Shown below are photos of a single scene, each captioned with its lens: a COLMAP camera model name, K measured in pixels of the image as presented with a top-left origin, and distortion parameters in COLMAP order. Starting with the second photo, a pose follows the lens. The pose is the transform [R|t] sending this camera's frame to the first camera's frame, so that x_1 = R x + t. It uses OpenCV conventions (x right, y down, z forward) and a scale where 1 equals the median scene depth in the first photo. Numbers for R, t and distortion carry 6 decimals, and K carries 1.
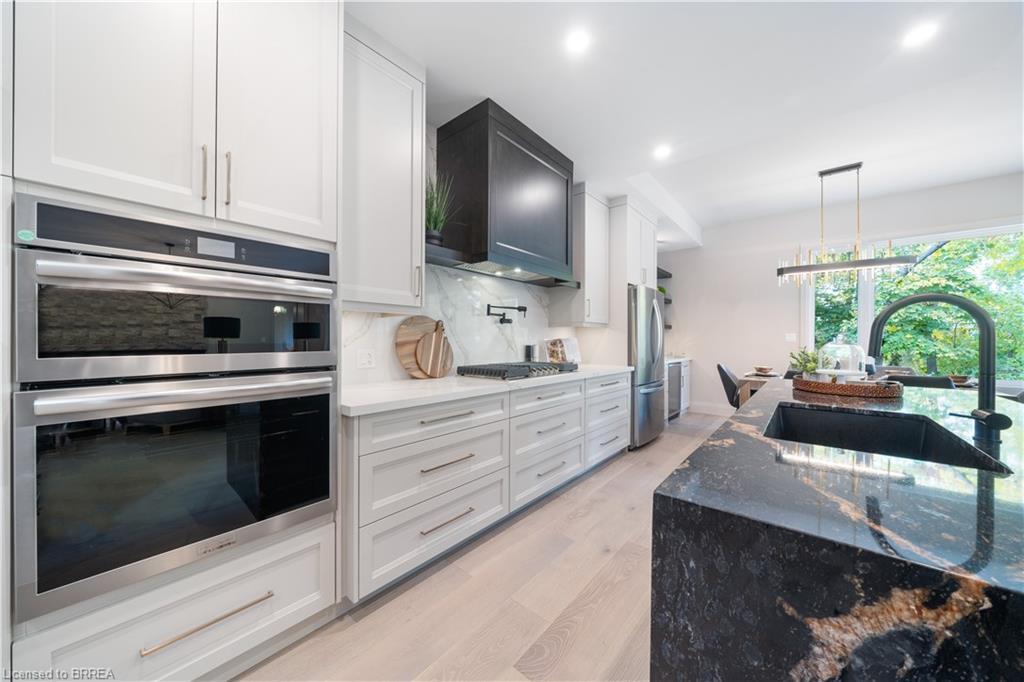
lens RADIAL K [[350.8, 0, 512.9], [0, 350.8, 340.0], [0, 0, 1]] dist [-0.005027, -0.000454]
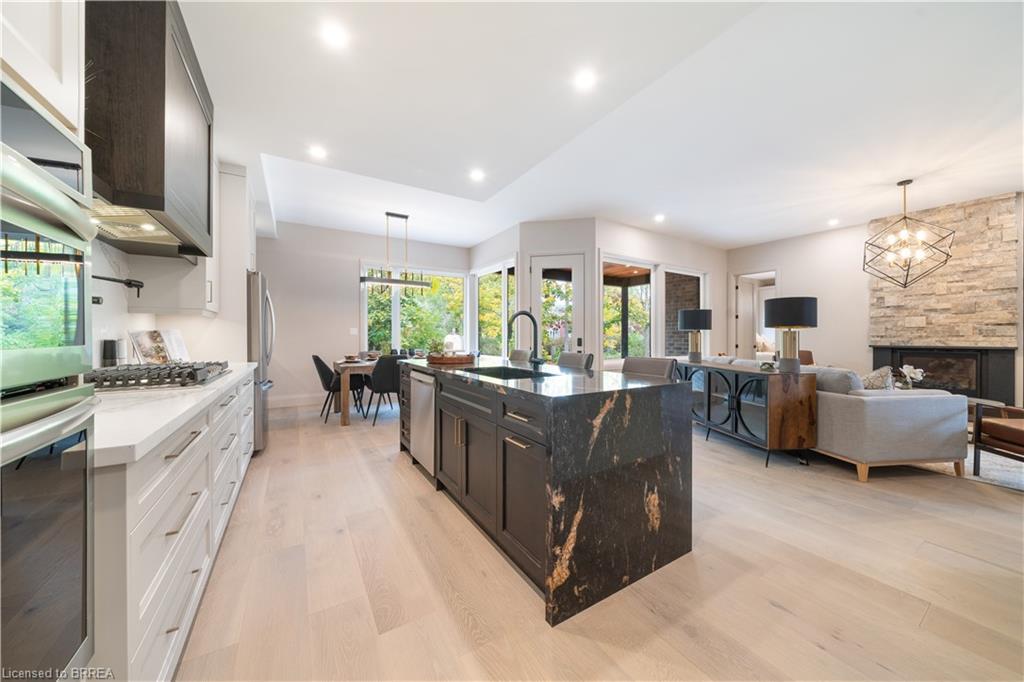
lens RADIAL K [[350.8, 0, 512.2], [0, 350.8, 336.4], [0, 0, 1]] dist [-0.005027, -0.000454]
pose [[0.307052, -0.006436, 0.951671, -0.439686], [0.003213, 0.999978, 0.005726, 0.010151], [-0.951687, 0.001300, 0.307066, 0.142965]]
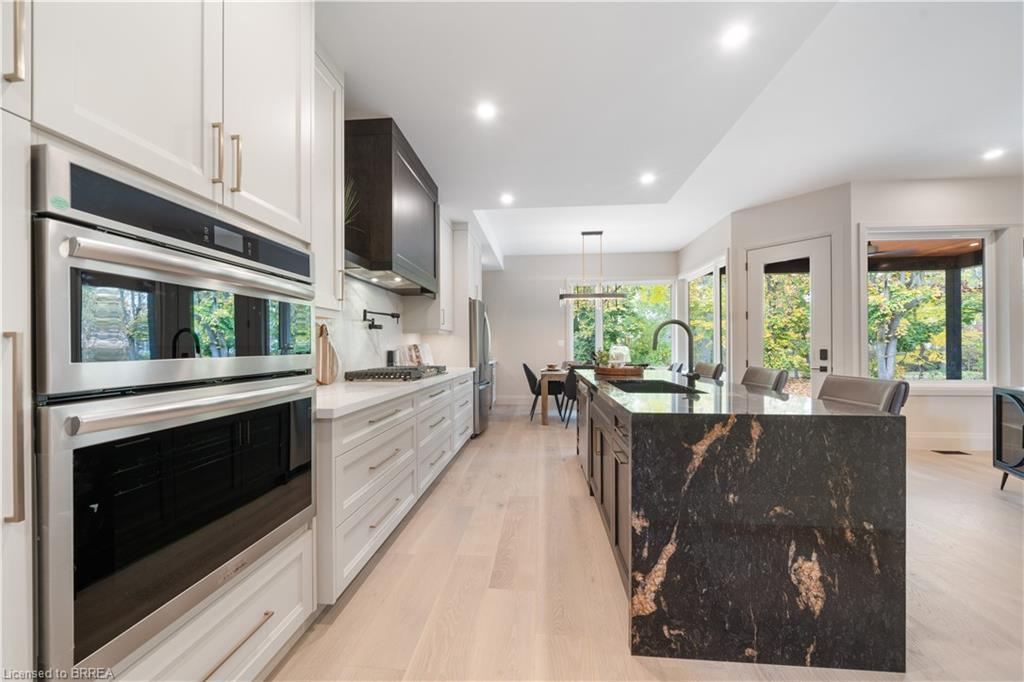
lens RADIAL K [[350.8, 0, 514.4], [0, 350.8, 346.7], [0, 0, 1]] dist [-0.005027, -0.000454]
pose [[0.813368, -0.007843, 0.581697, -0.342890], [0.009168, 0.999958, 0.000663, 0.008569], [-0.581678, 0.004794, 0.813405, -0.071276]]
